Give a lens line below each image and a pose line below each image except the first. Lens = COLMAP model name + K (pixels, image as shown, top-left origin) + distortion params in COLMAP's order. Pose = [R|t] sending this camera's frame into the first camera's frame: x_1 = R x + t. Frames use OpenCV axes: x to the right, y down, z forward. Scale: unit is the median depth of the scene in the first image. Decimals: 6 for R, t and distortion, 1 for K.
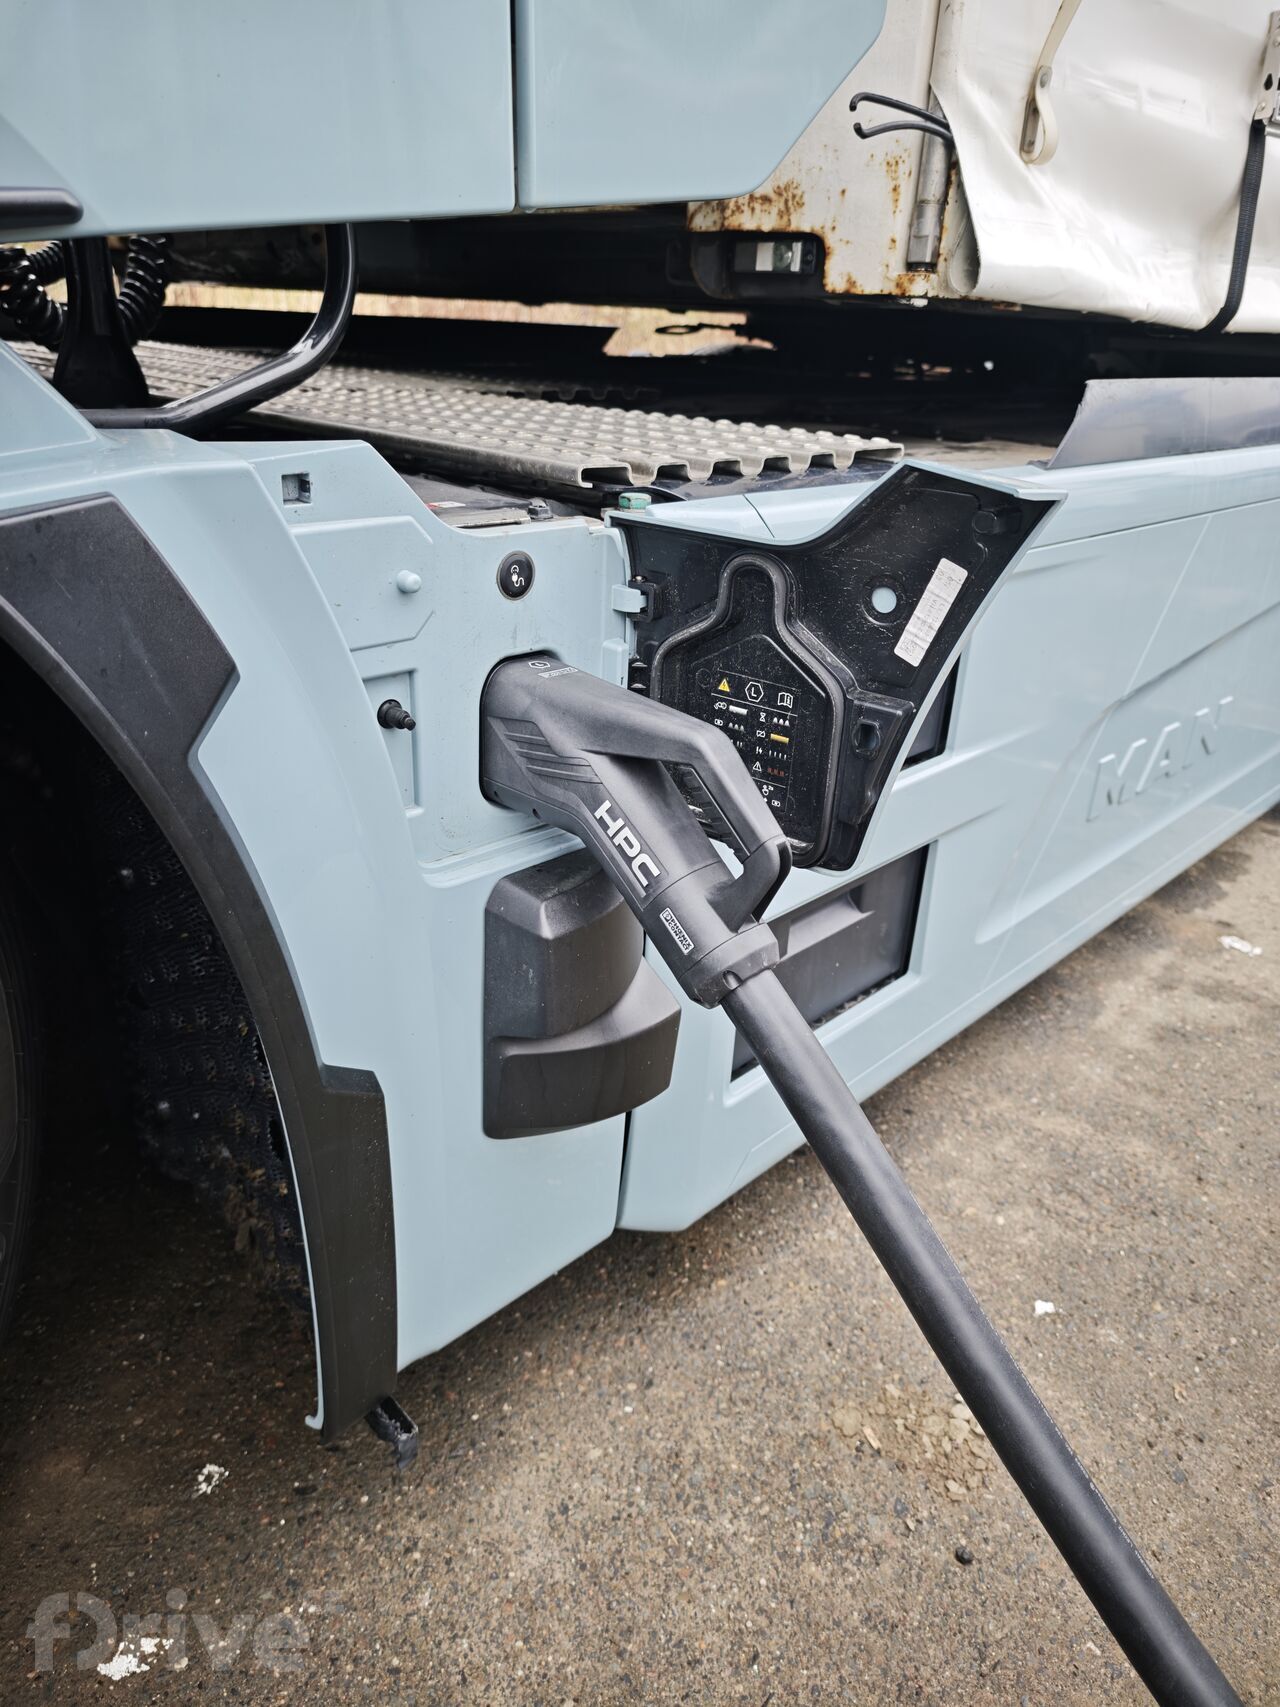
lens RADIAL K [[1165.8, 0, 640.0], [0, 1165.8, 853.5], [0, 0, 1]] dist [0.000153, -0.000331]
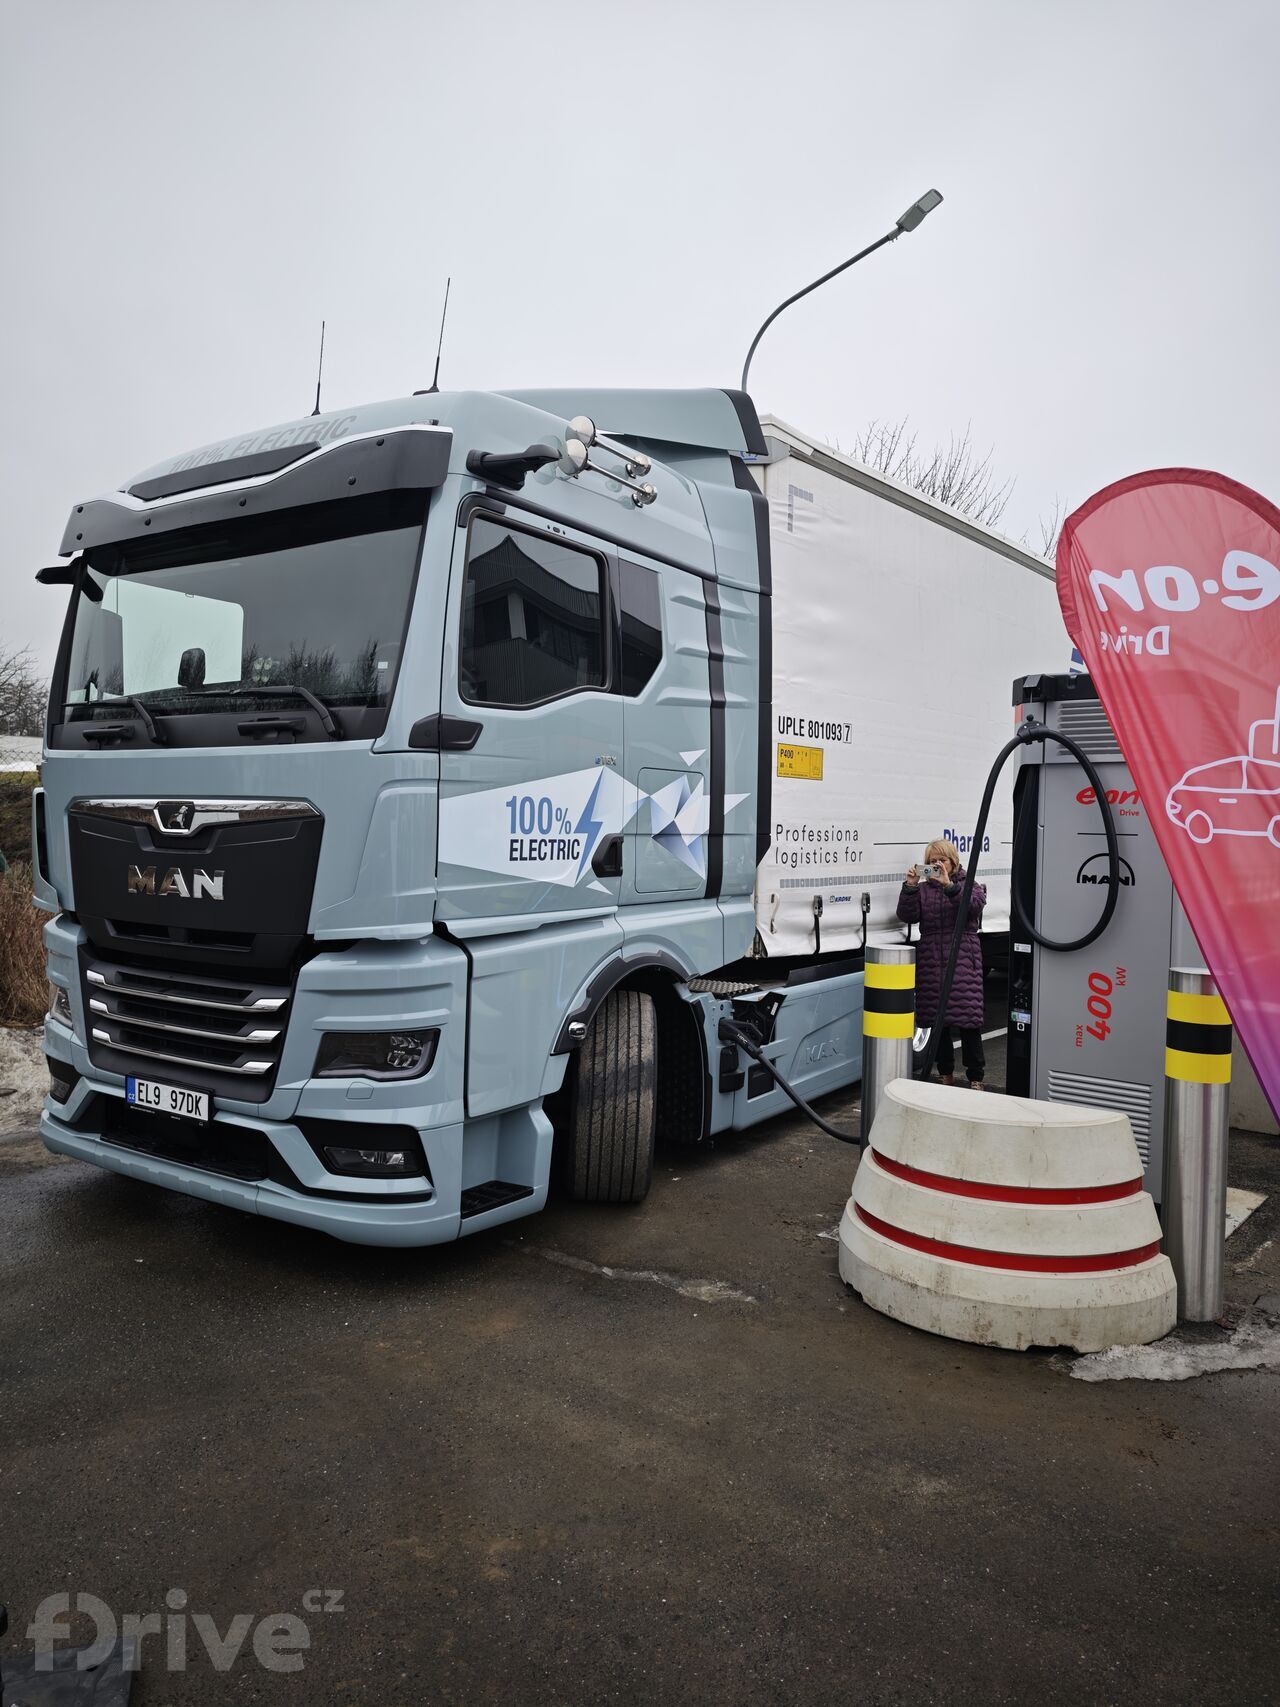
lens RADIAL K [[1165.8, 0, 640.0], [0, 1165.8, 853.5], [0, 0, 1]] dist [0.000153, -0.000331]
pose [[0.977855, -0.023017, 0.208015, -1.945846], [0.105203, 0.913288, -0.393494, 1.588627], [-0.180921, 0.406664, 0.895484, -5.455257]]
